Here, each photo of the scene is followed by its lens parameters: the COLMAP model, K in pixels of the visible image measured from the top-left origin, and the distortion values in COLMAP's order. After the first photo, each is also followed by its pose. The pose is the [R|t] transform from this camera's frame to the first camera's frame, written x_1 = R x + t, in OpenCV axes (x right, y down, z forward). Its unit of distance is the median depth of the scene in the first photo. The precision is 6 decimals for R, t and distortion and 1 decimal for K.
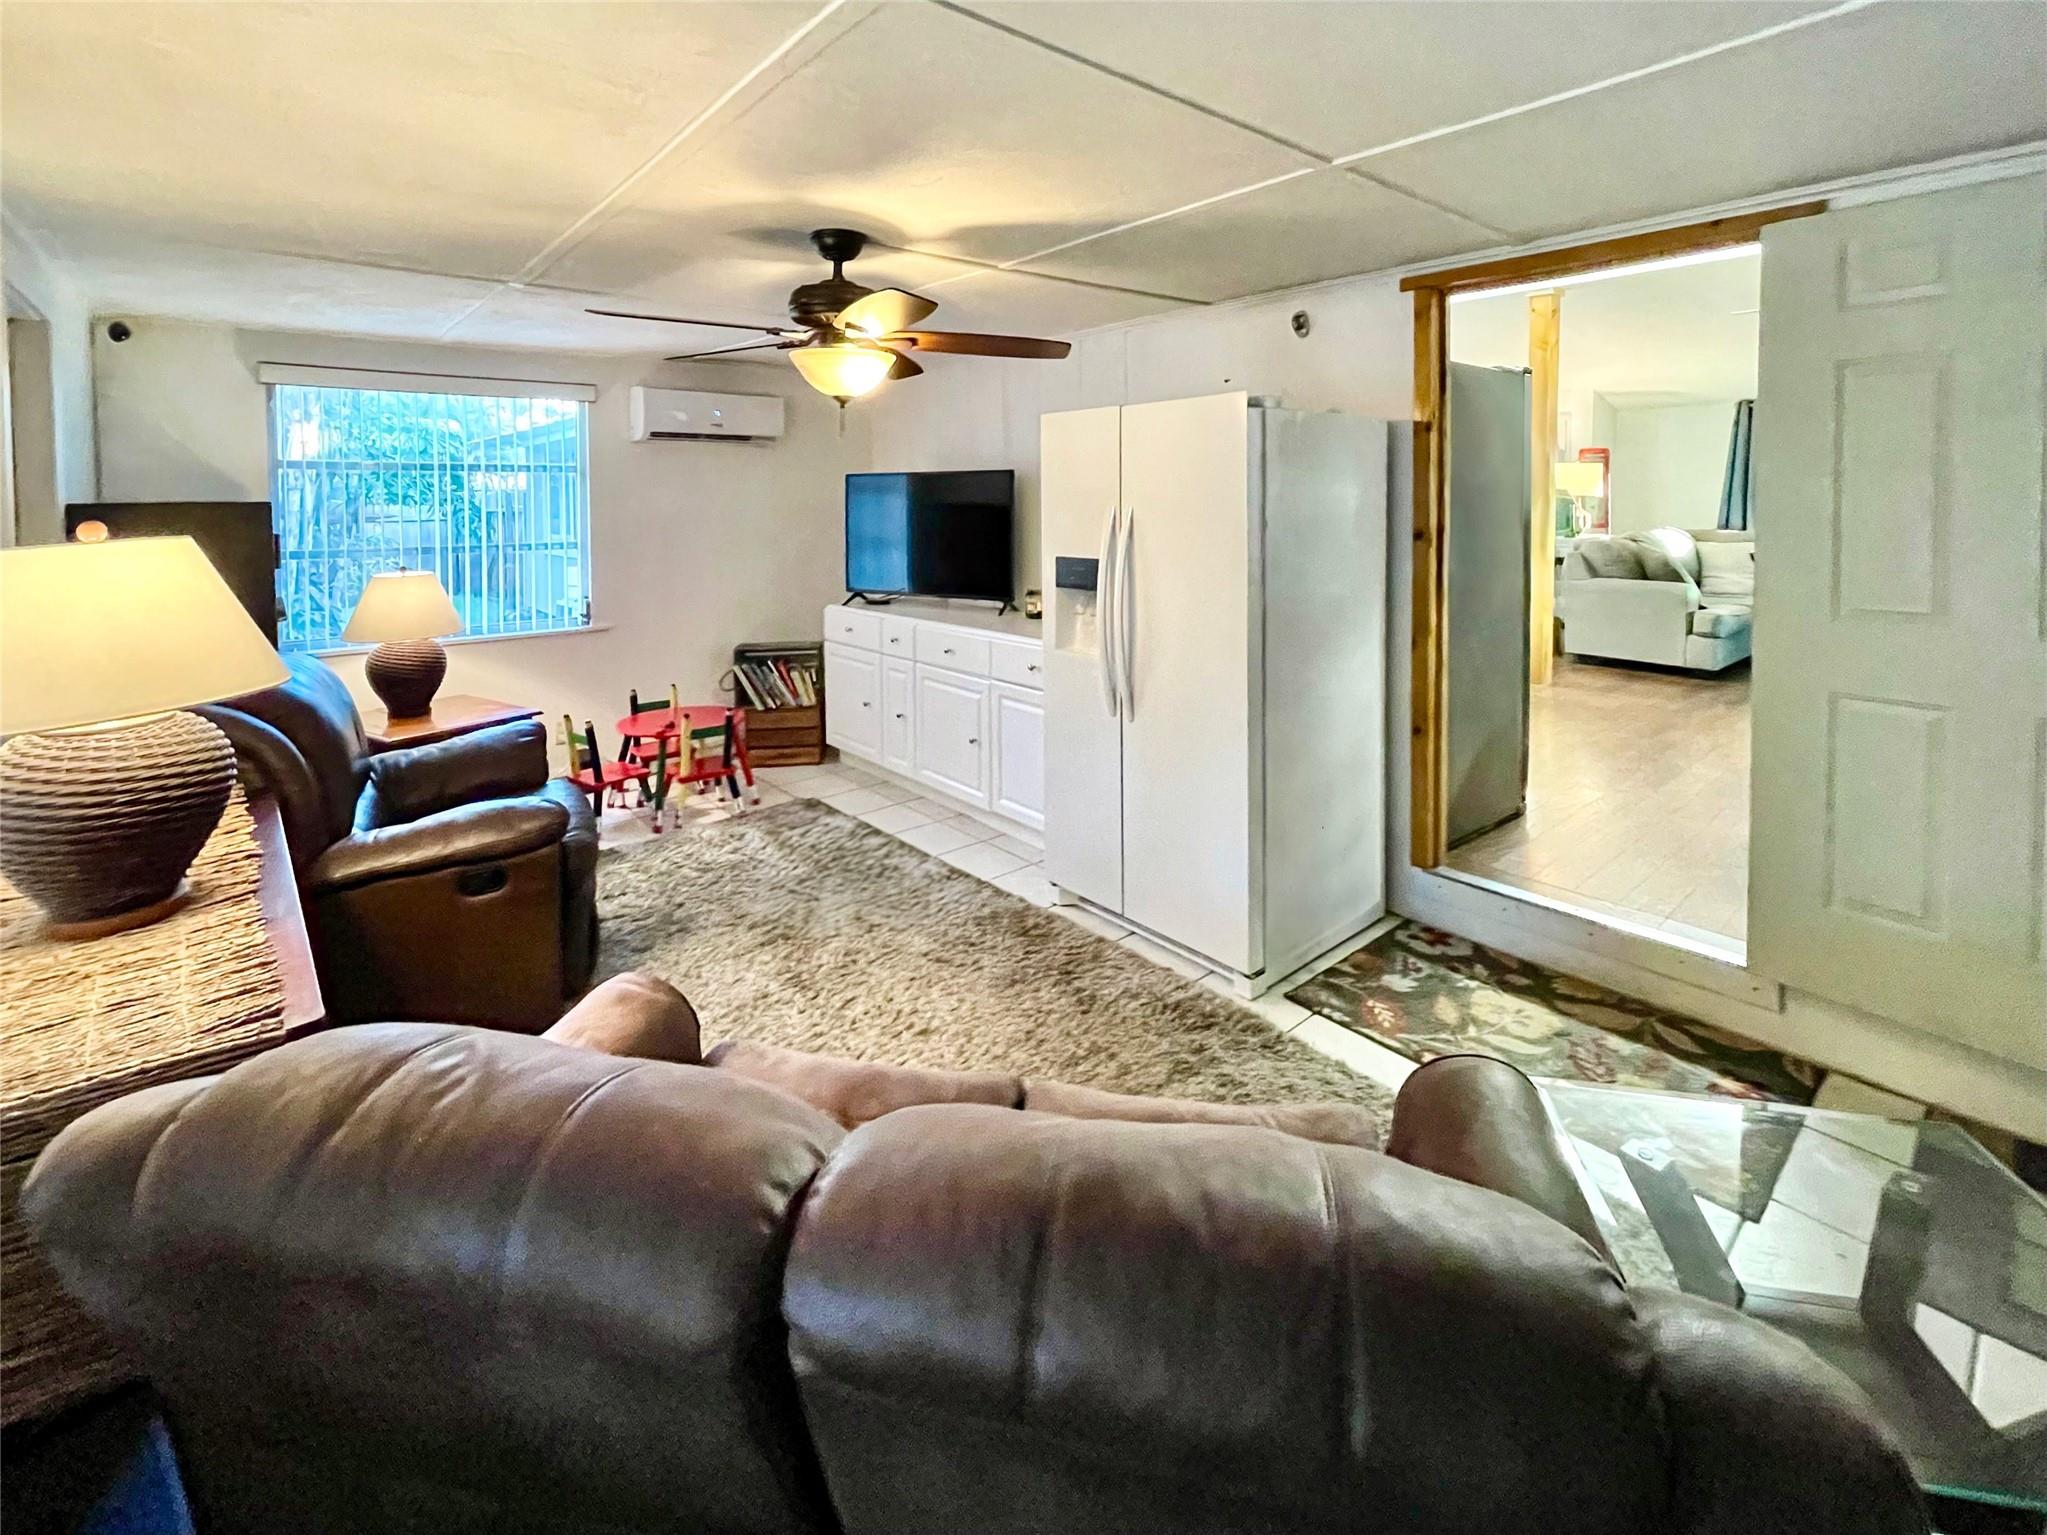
lens RADIAL K [[824.0, 0, 1023.5], [0, 824.0, 767.5], [0, 0, 1]] dist [0.000193, -0.000143]
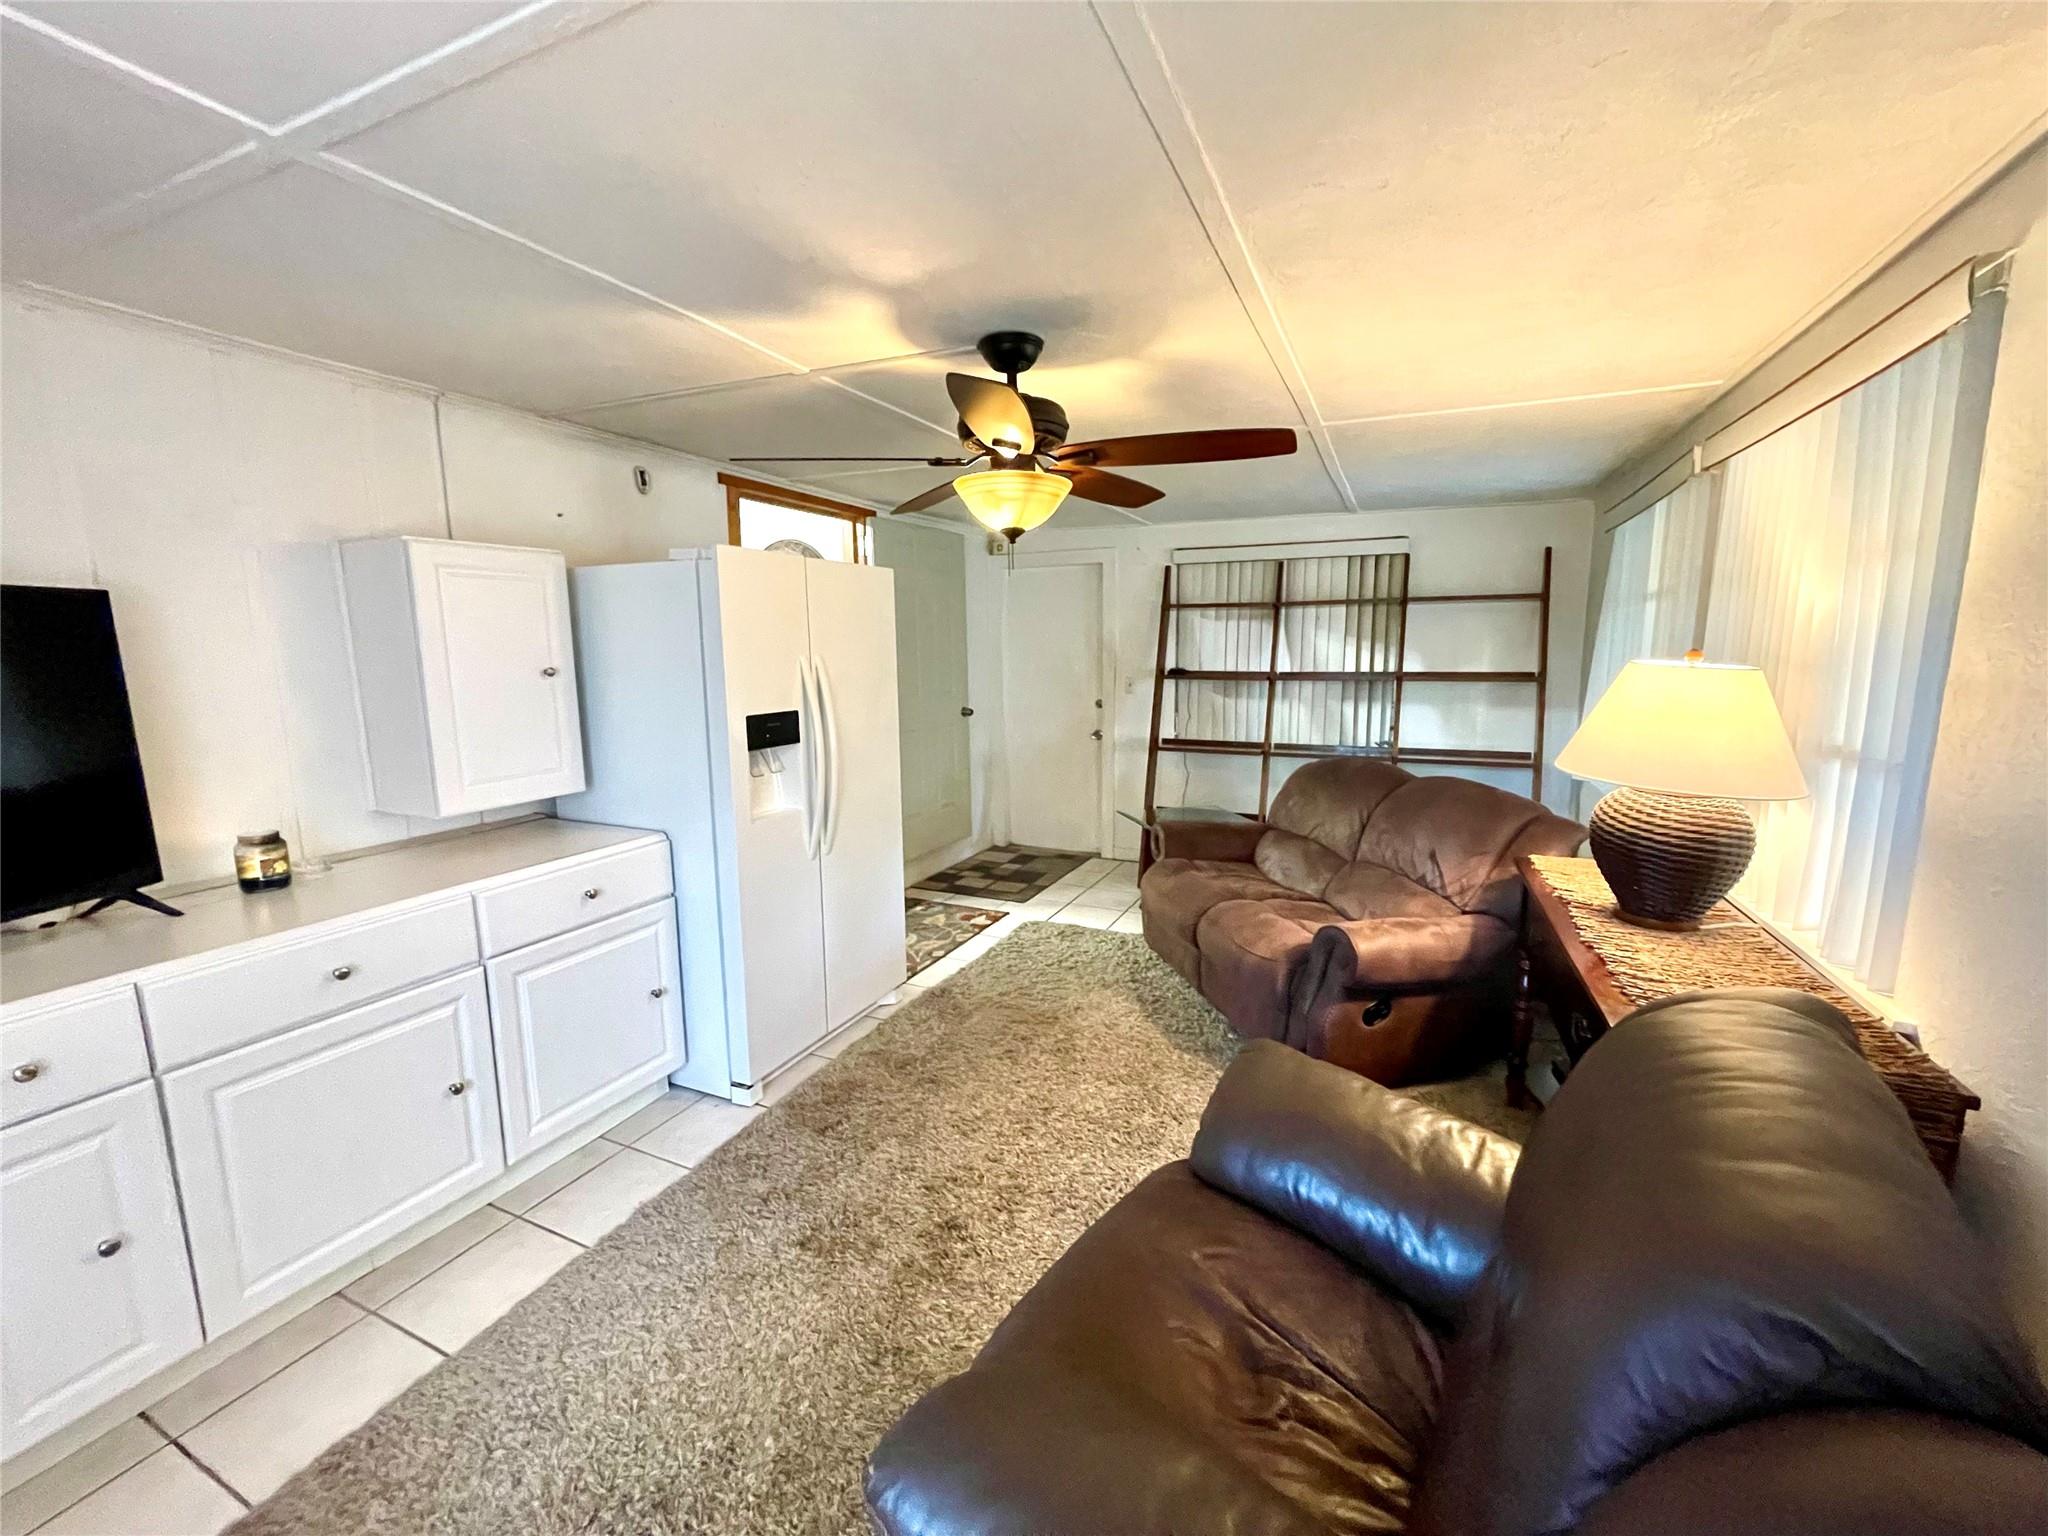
lens RADIAL K [[824.4, 0, 1024.0], [0, 824.4, 768.0], [0, 0, 1]] dist [0.000193, -0.000143]
pose [[-0.395530, -0.141467, 0.907493, -0.814916], [0.296867, 0.915338, 0.272079, -0.351249], [-0.869153, 0.377020, -0.320046, 1.051807]]
